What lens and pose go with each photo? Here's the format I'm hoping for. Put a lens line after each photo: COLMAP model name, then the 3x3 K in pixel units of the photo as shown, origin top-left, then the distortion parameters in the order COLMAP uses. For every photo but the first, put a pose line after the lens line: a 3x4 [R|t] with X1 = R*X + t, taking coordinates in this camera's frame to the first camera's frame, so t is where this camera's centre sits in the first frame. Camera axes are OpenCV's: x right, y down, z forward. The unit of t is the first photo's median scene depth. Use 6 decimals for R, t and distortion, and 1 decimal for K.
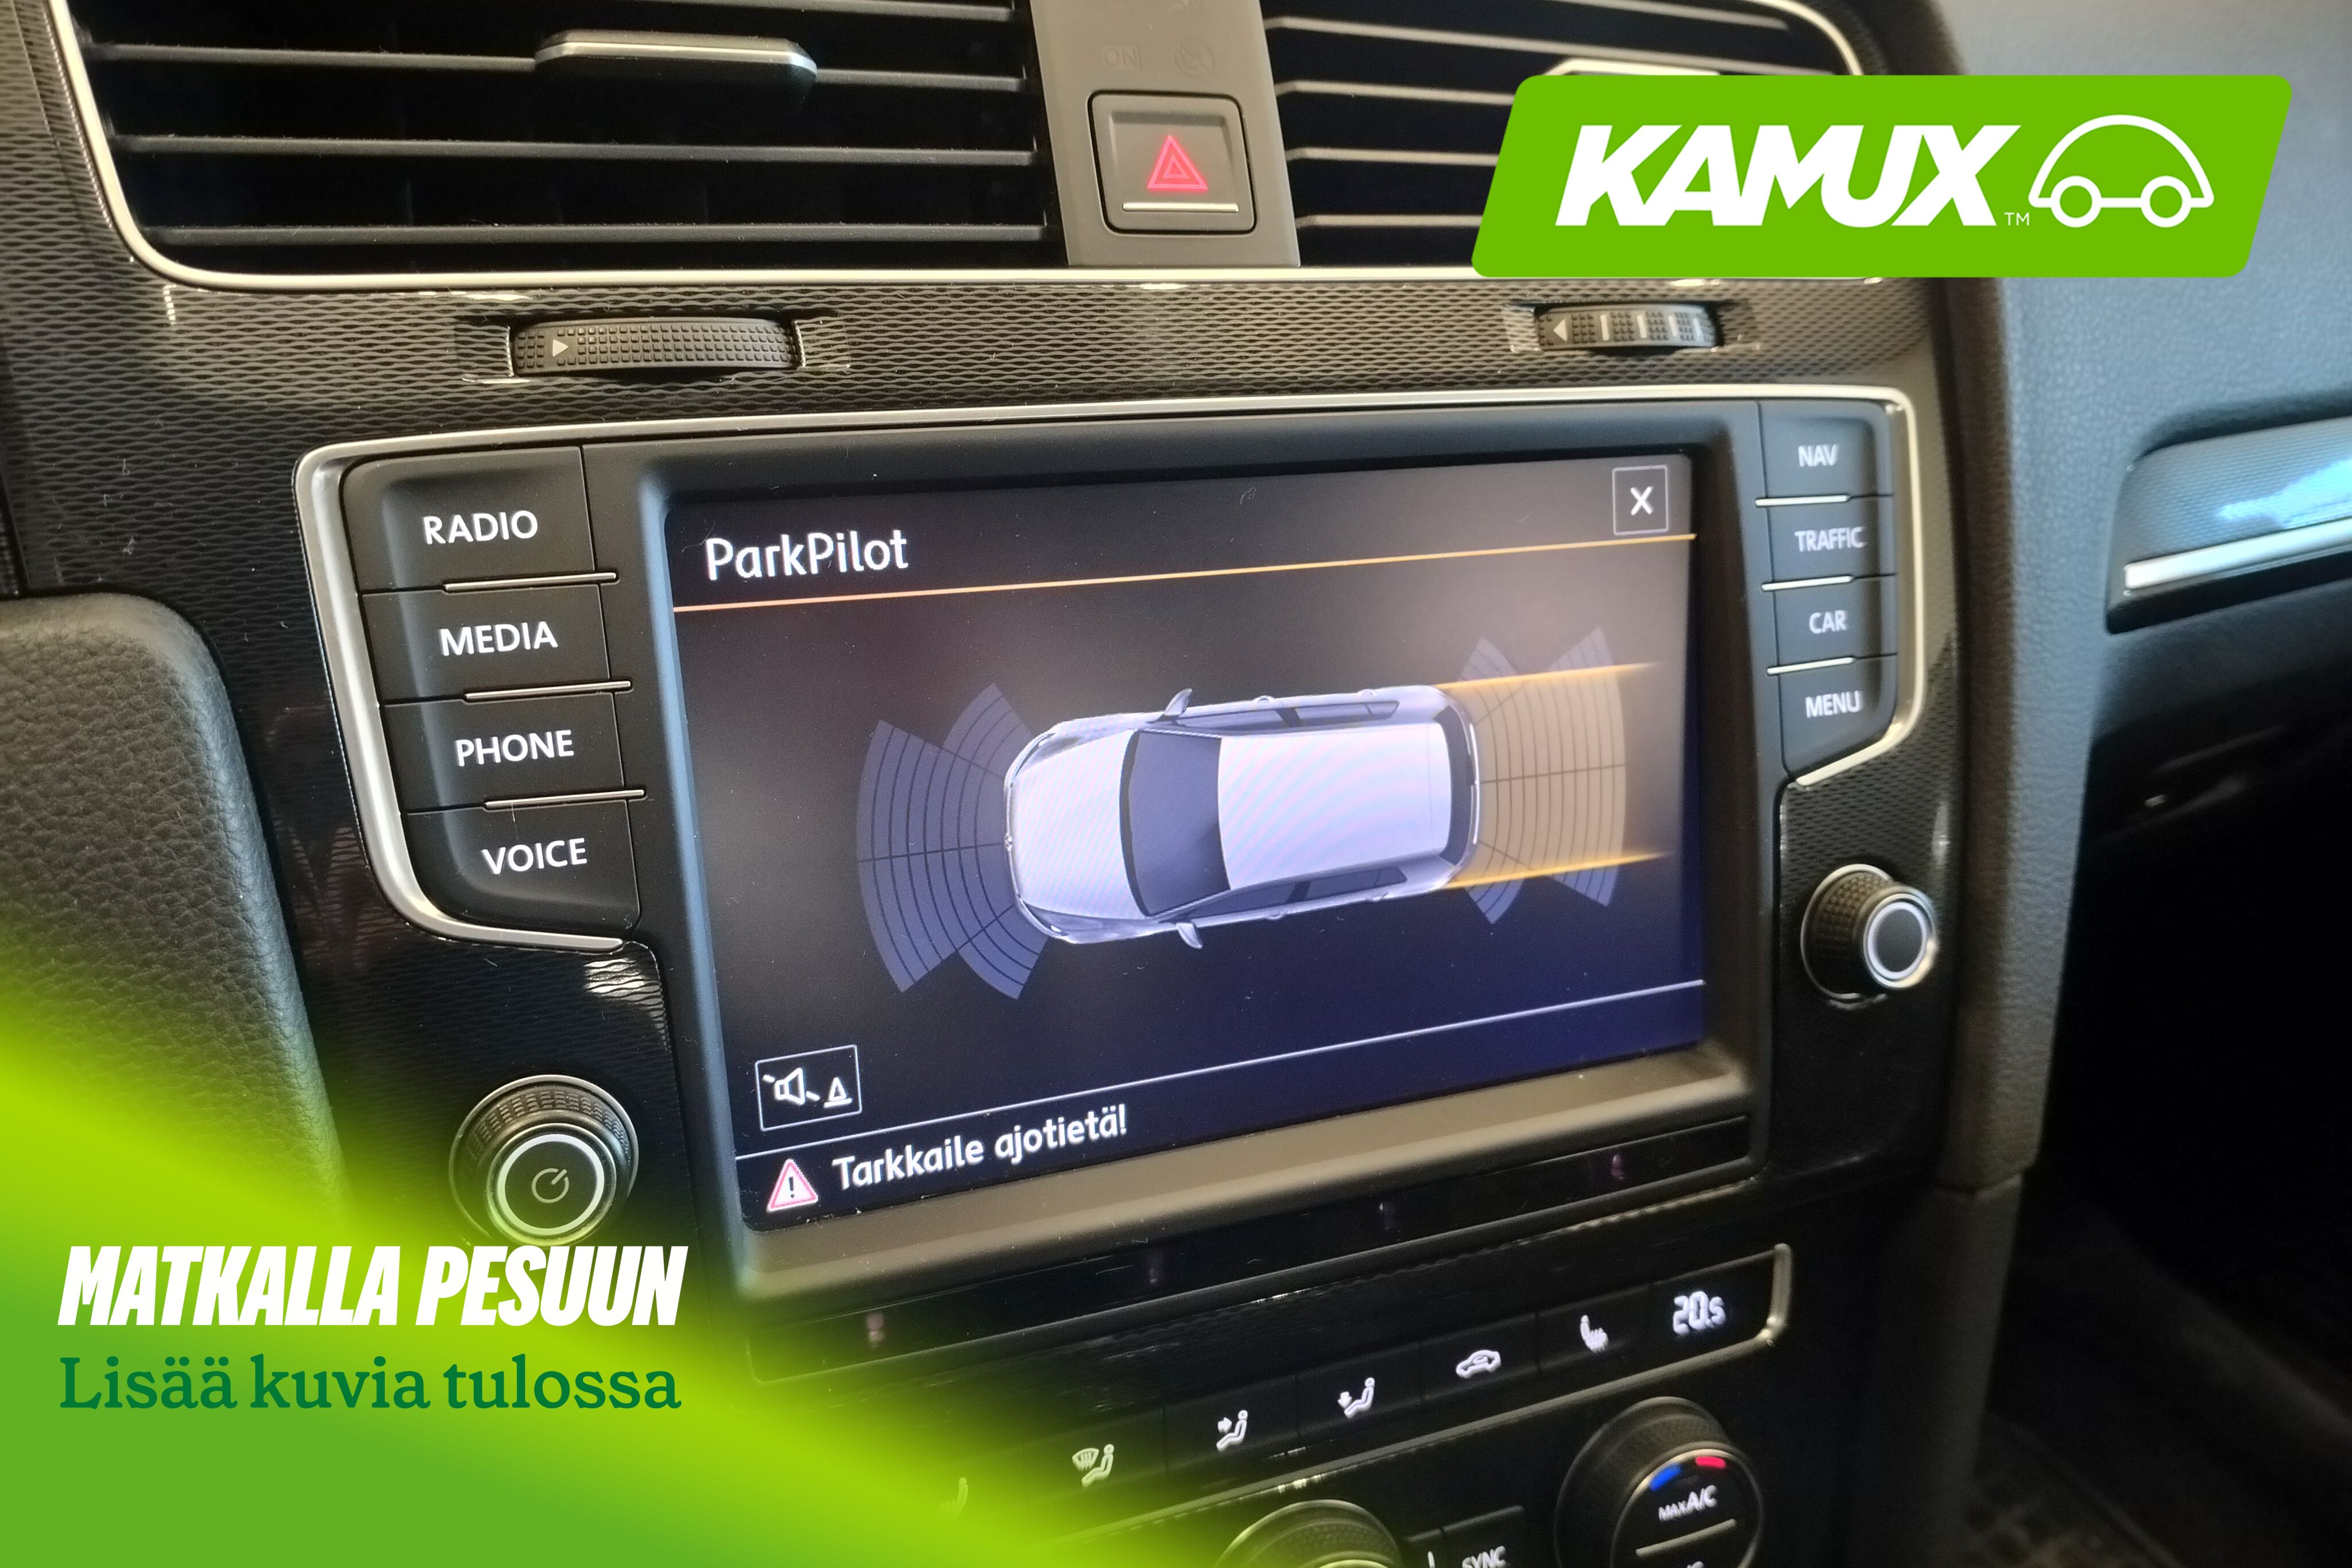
lens RADIAL K [[1672.2, 0, 1170.4], [0, 1672.2, 792.0], [0, 0, 1]] dist [-0.030142, 0.003993]
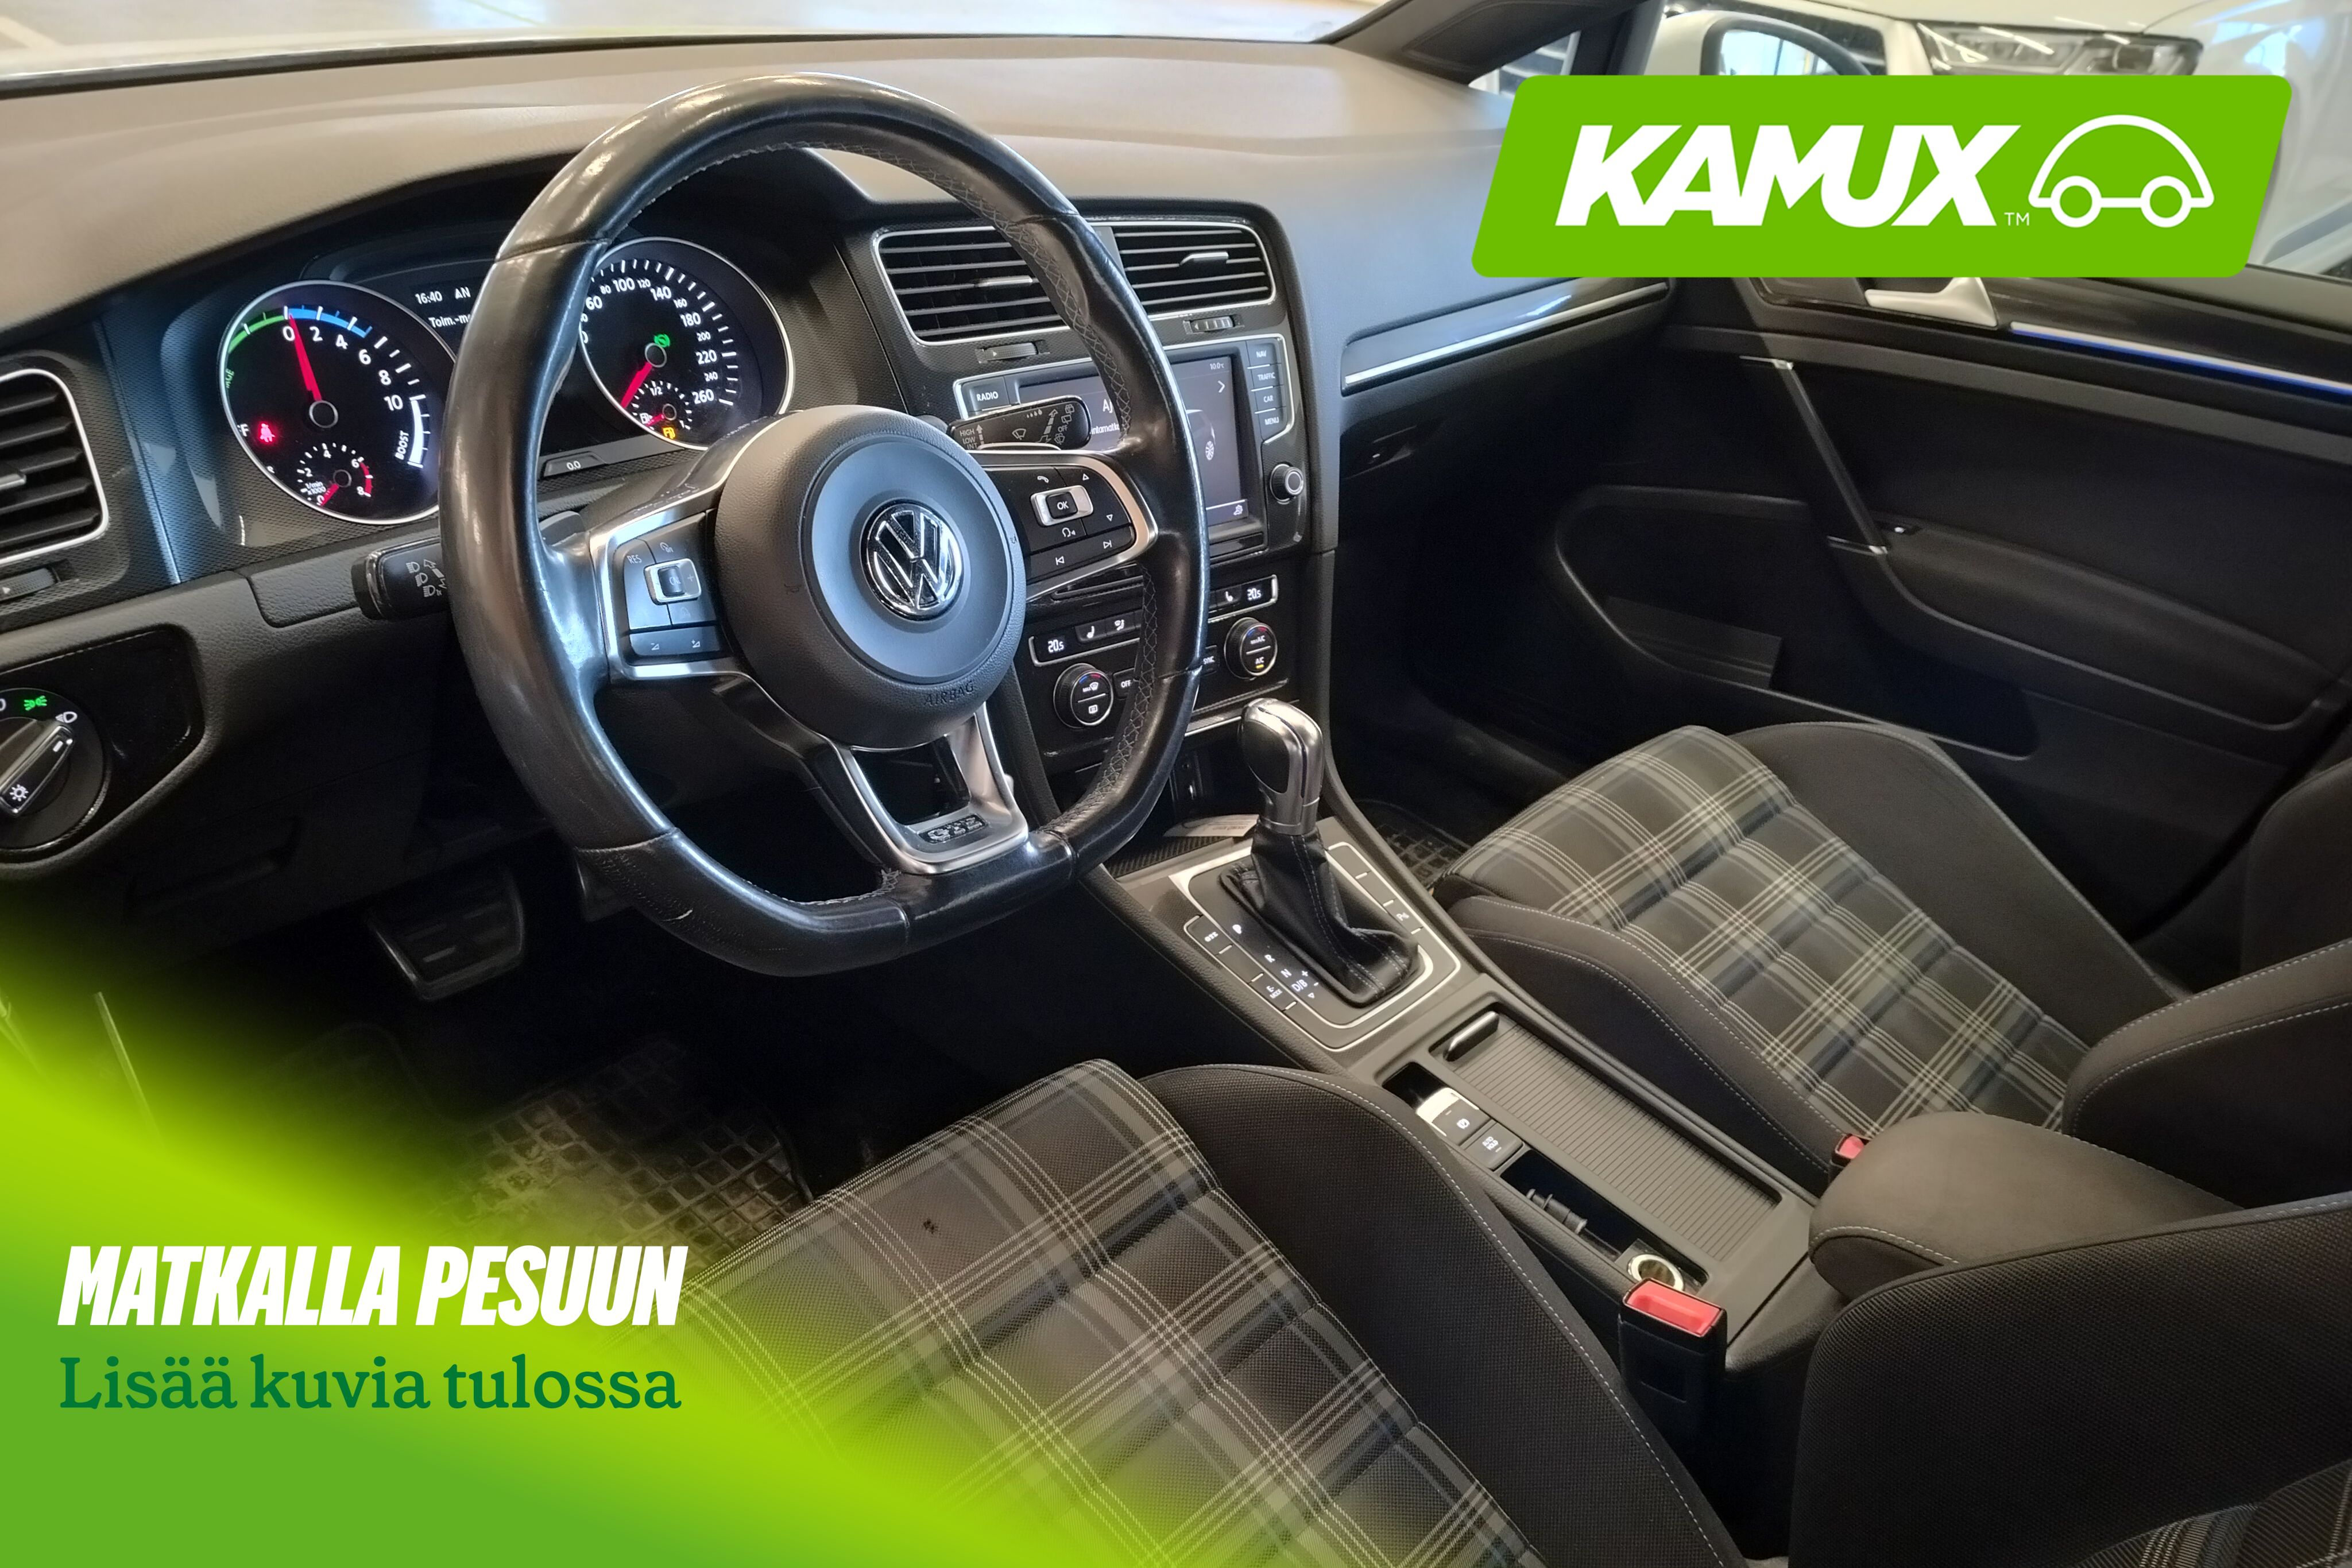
lens RADIAL K [[1672.2, 0, 1177.6], [0, 1672.2, 784.3], [0, 0, 1]] dist [-0.030142, 0.003993]
pose [[0.943534, -0.136031, 0.302058, -1.219221], [0.104659, 0.987507, 0.117801, 0.337327], [-0.314309, -0.079536, 0.945983, -2.970111]]
